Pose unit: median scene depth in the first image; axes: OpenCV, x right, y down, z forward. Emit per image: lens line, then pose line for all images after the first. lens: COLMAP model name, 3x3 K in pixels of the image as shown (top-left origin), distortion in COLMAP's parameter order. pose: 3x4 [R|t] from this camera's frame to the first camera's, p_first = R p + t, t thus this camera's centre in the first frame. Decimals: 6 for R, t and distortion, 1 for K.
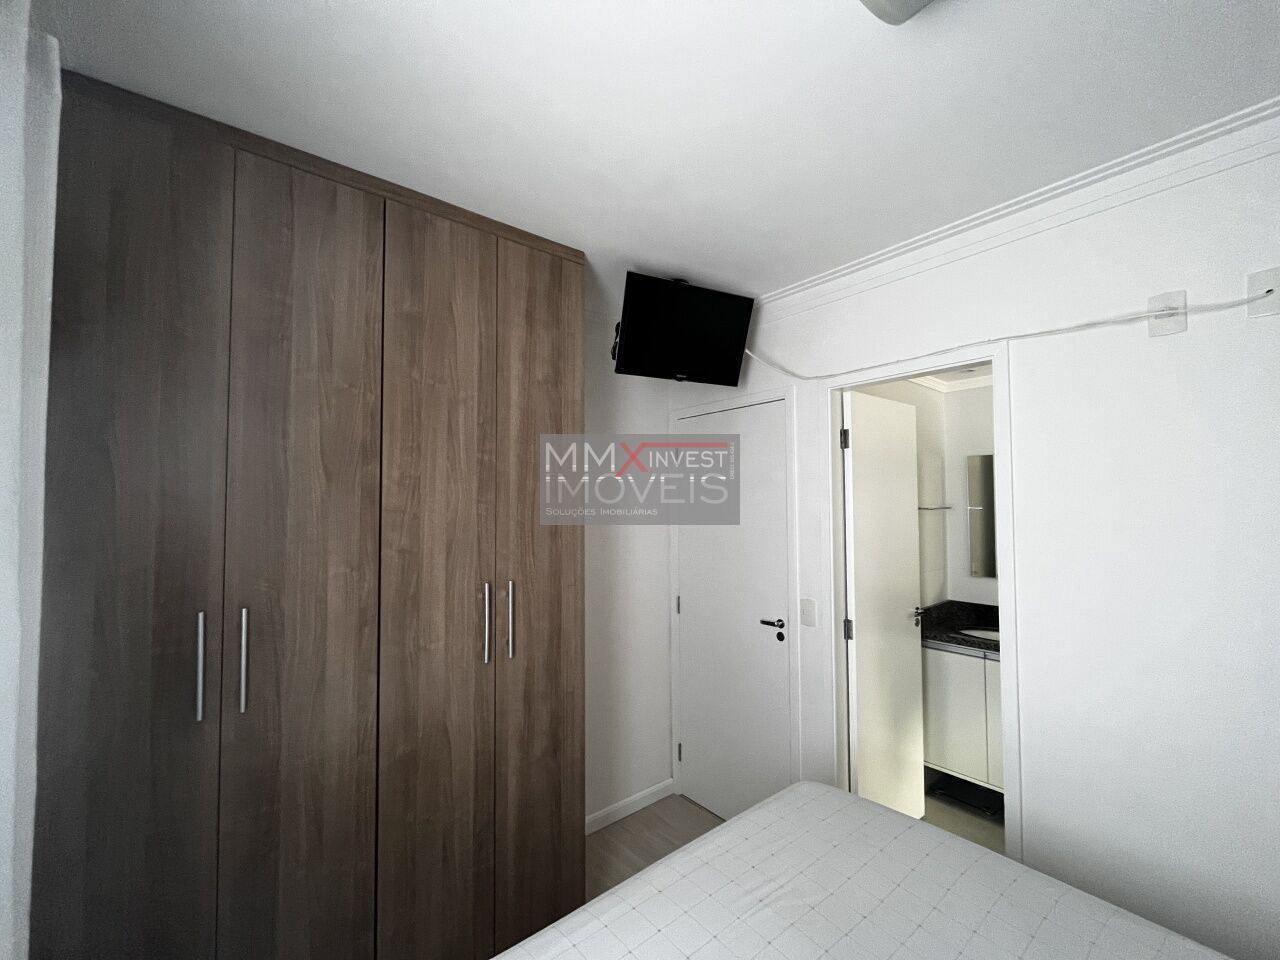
lens RADIAL K [[513.3, 0, 640.0], [0, 513.3, 483.8], [0, 0, 1]] dist [-0.002676, -0.000860]
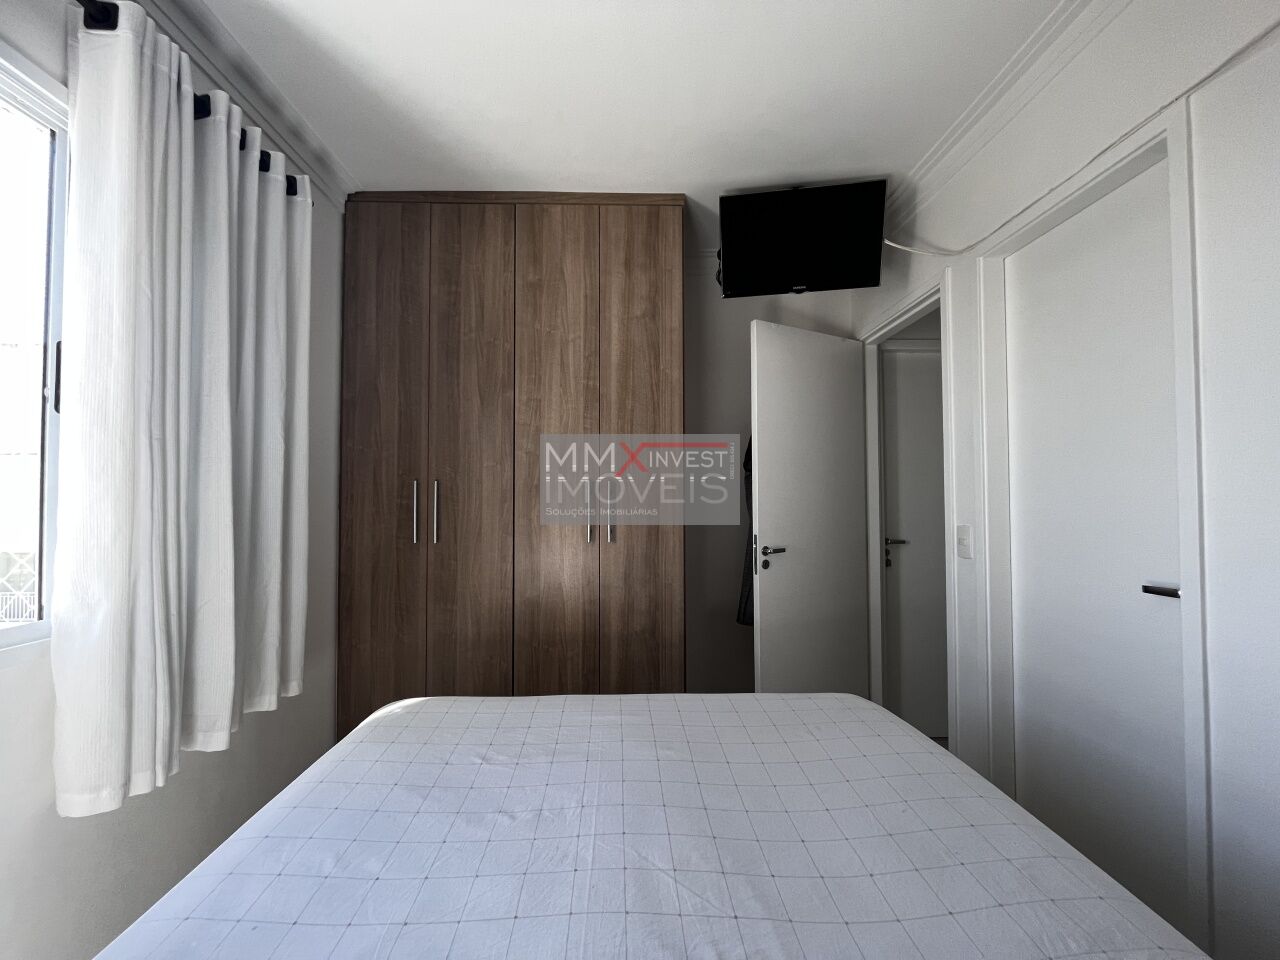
lens RADIAL K [[513.3, 0, 633.1], [0, 513.3, 483.4], [0, 0, 1]] dist [-0.002676, -0.000860]
pose [[0.794815, -0.015250, -0.606661, 0.555981], [0.023884, 0.999696, 0.006162, 0.193977], [0.606382, -0.019388, 0.794937, 0.054301]]
